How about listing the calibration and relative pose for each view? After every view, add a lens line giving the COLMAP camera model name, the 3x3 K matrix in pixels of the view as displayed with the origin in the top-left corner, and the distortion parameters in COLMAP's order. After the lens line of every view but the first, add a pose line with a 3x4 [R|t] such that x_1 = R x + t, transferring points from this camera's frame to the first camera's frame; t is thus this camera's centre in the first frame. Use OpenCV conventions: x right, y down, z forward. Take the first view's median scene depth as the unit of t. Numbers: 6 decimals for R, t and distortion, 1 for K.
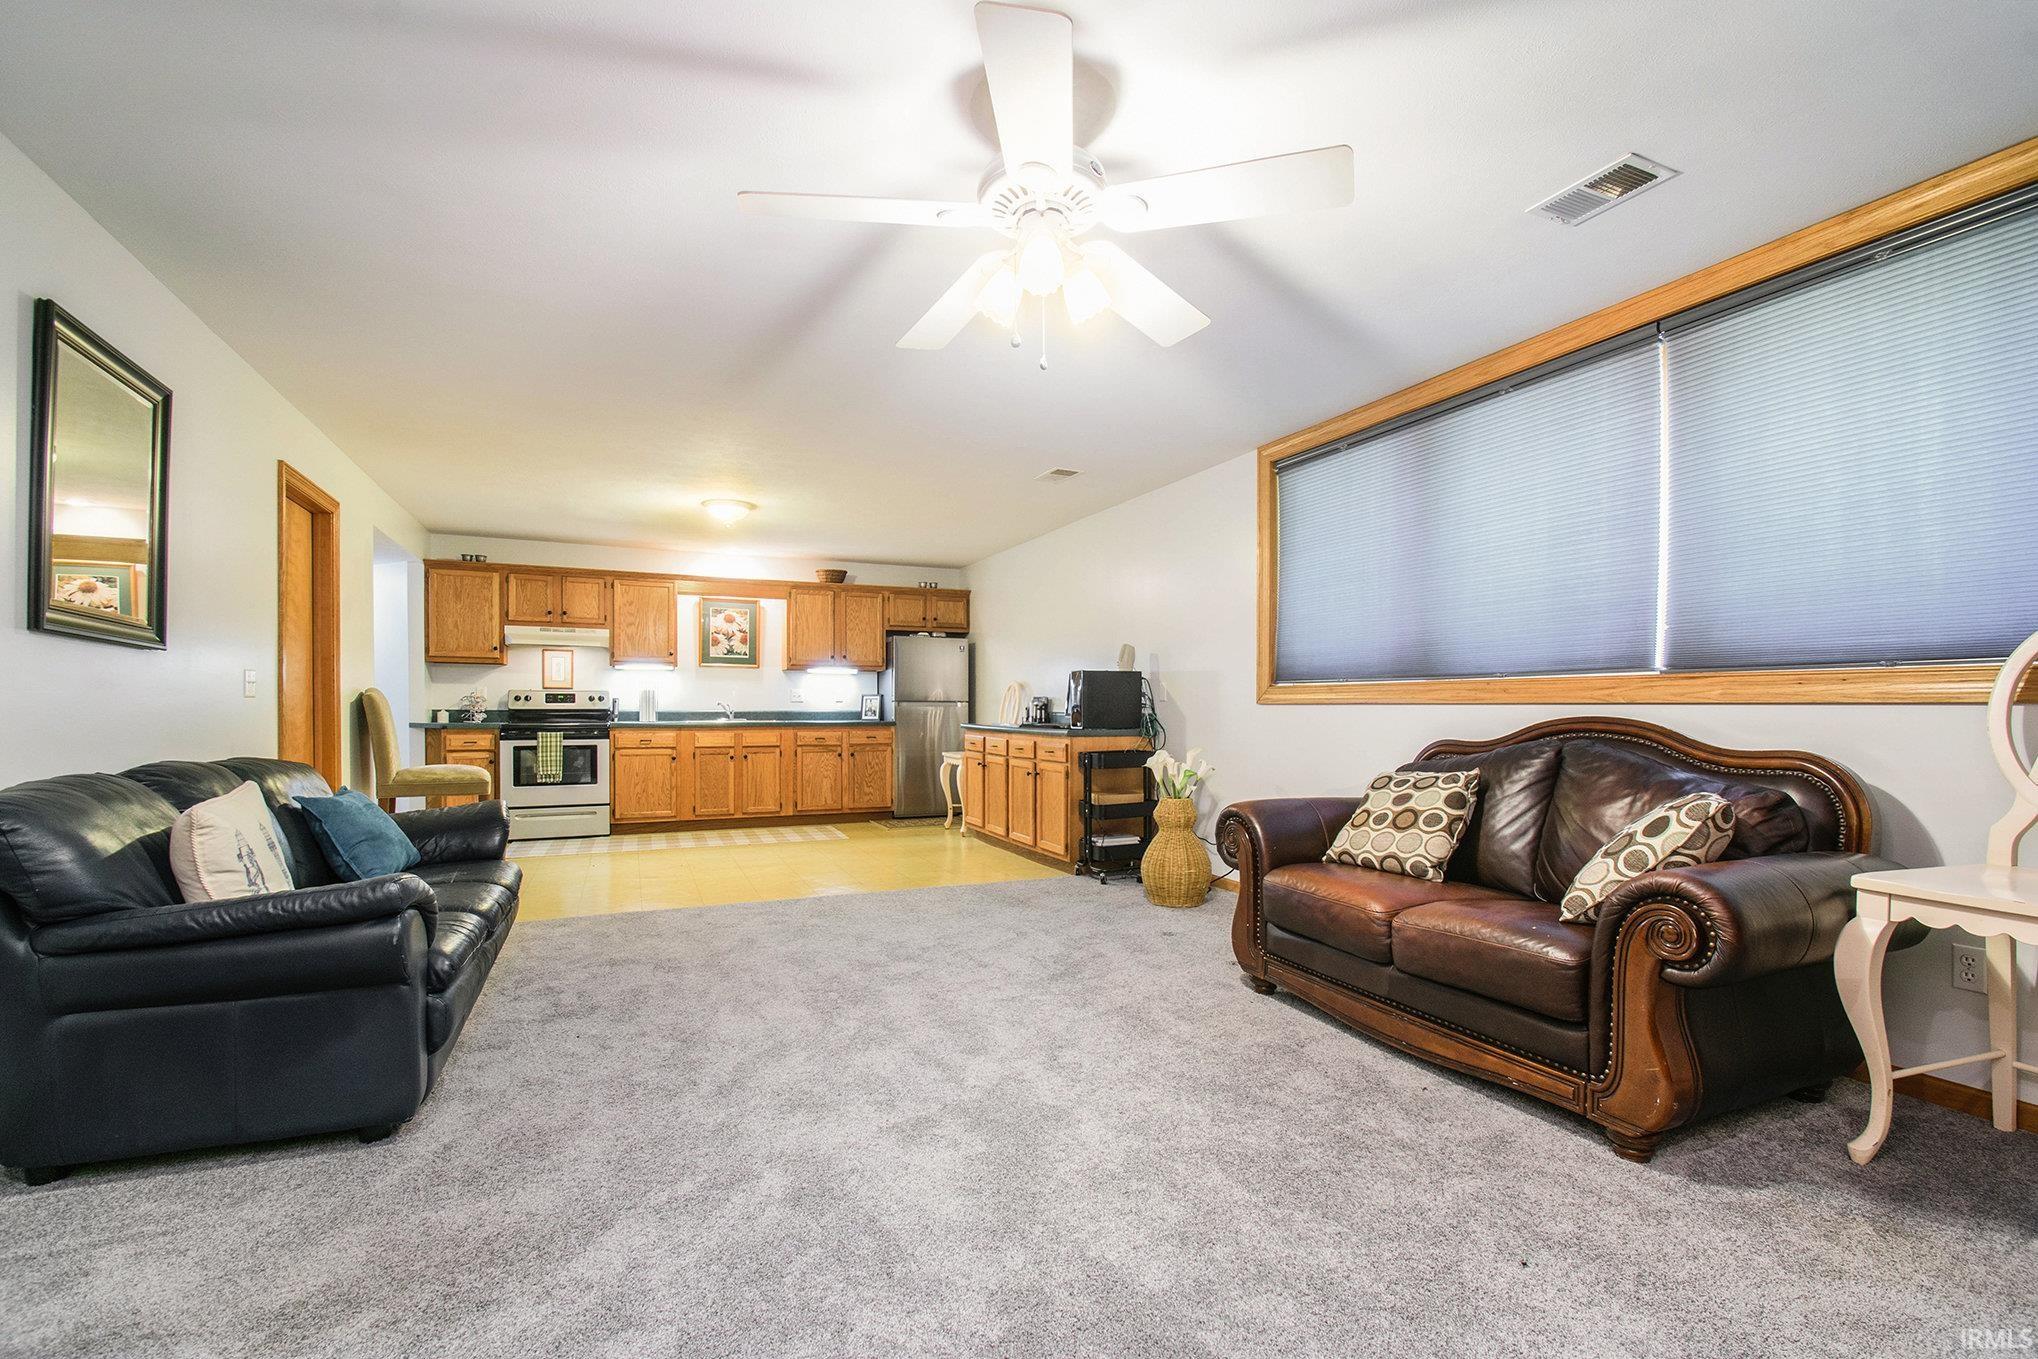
lens RADIAL K [[909.9, 0, 1007.2], [0, 909.9, 722.8], [0, 0, 1]] dist [-0.023060, -0.000134]
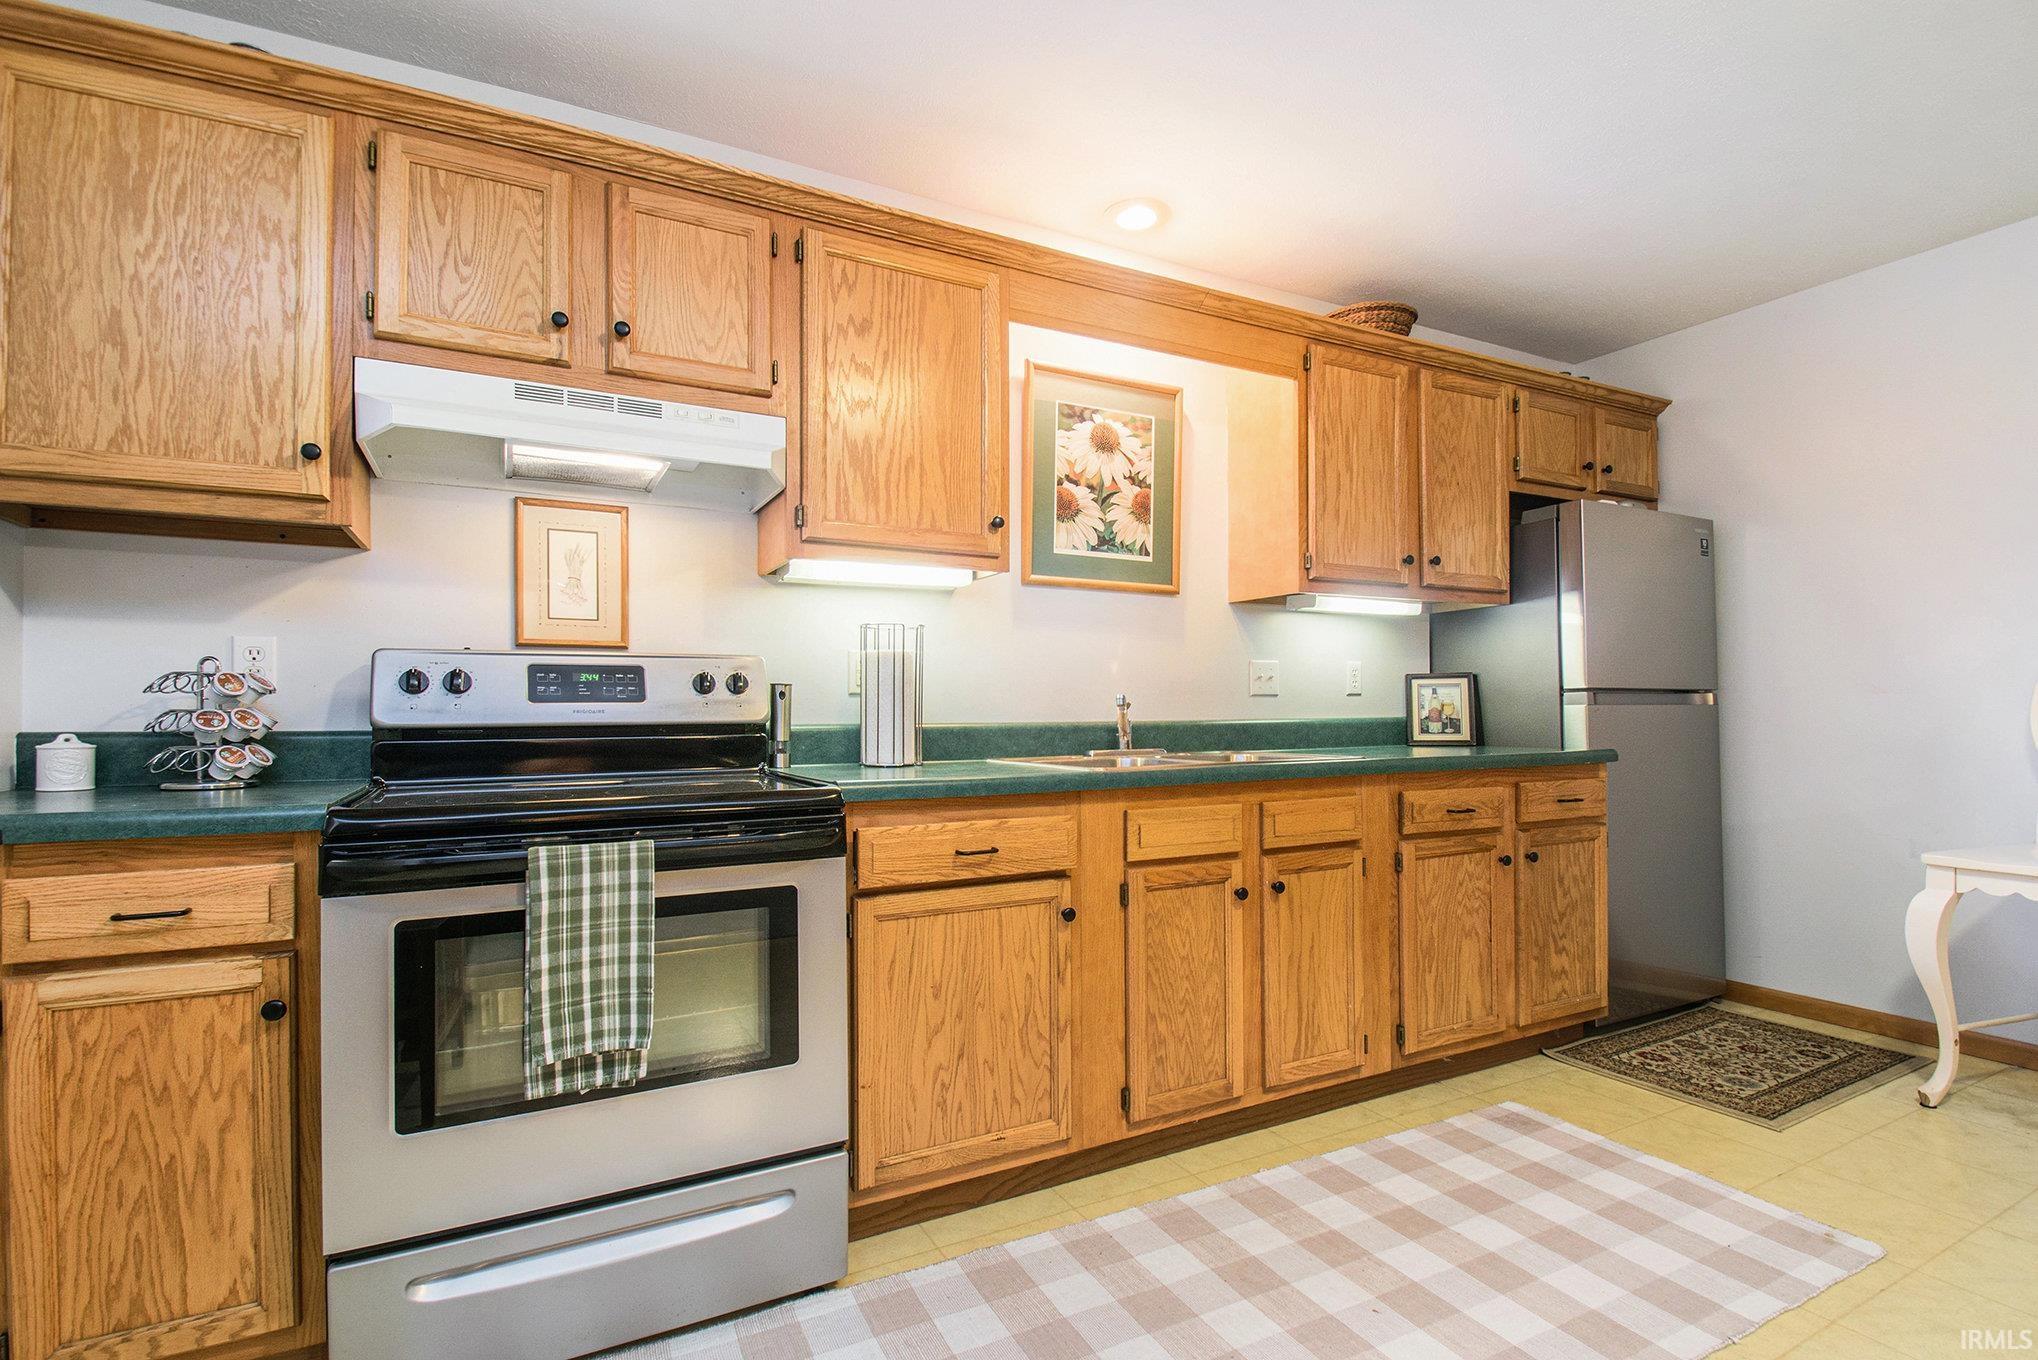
lens RADIAL K [[909.9, 0, 1007.2], [0, 909.9, 723.3], [0, 0, 1]] dist [-0.023060, -0.000134]
pose [[0.995496, -0.007086, 0.094538, -0.396194], [0.007335, 0.999970, -0.002291, -0.013739], [-0.094519, 0.002974, 0.995519, 0.725021]]
